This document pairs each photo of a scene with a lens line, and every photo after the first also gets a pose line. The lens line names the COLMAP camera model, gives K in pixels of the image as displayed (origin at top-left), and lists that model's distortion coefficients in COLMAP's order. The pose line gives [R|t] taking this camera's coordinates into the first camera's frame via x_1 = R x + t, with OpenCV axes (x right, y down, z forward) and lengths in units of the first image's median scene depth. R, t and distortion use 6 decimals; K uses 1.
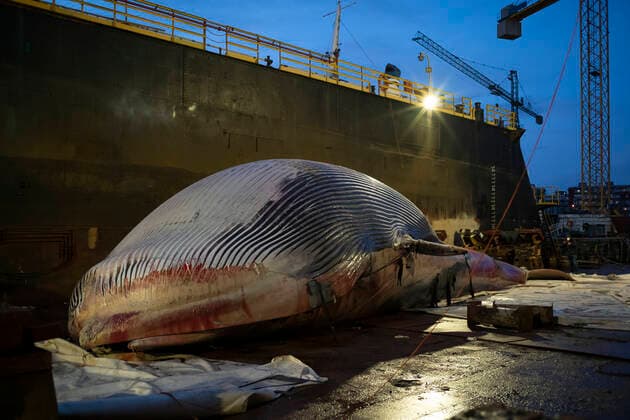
lens RADIAL K [[631.7, 0, 315.0], [0, 631.7, 210.0], [0, 0, 1]] dist [-0.004586, -0.009222]
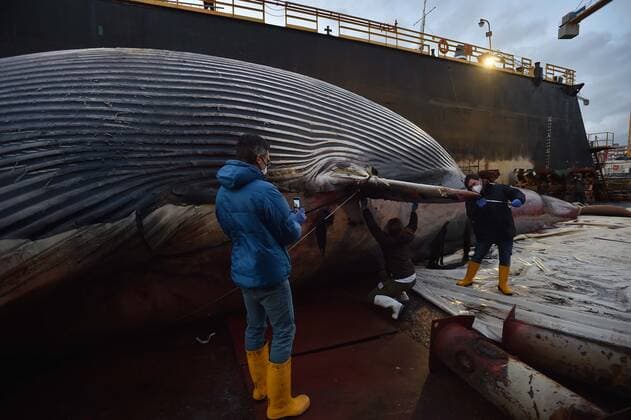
lens RADIAL K [[305.4, 0, 315.5], [0, 305.4, 210.0], [0, 0, 1]] dist [-0.062631, 0.020052]
pose [[0.924857, 0.020861, -0.379742, 0.092834], [0.034516, 0.989770, 0.138436, 0.016285], [0.378745, -0.141140, 0.914676, 0.308271]]
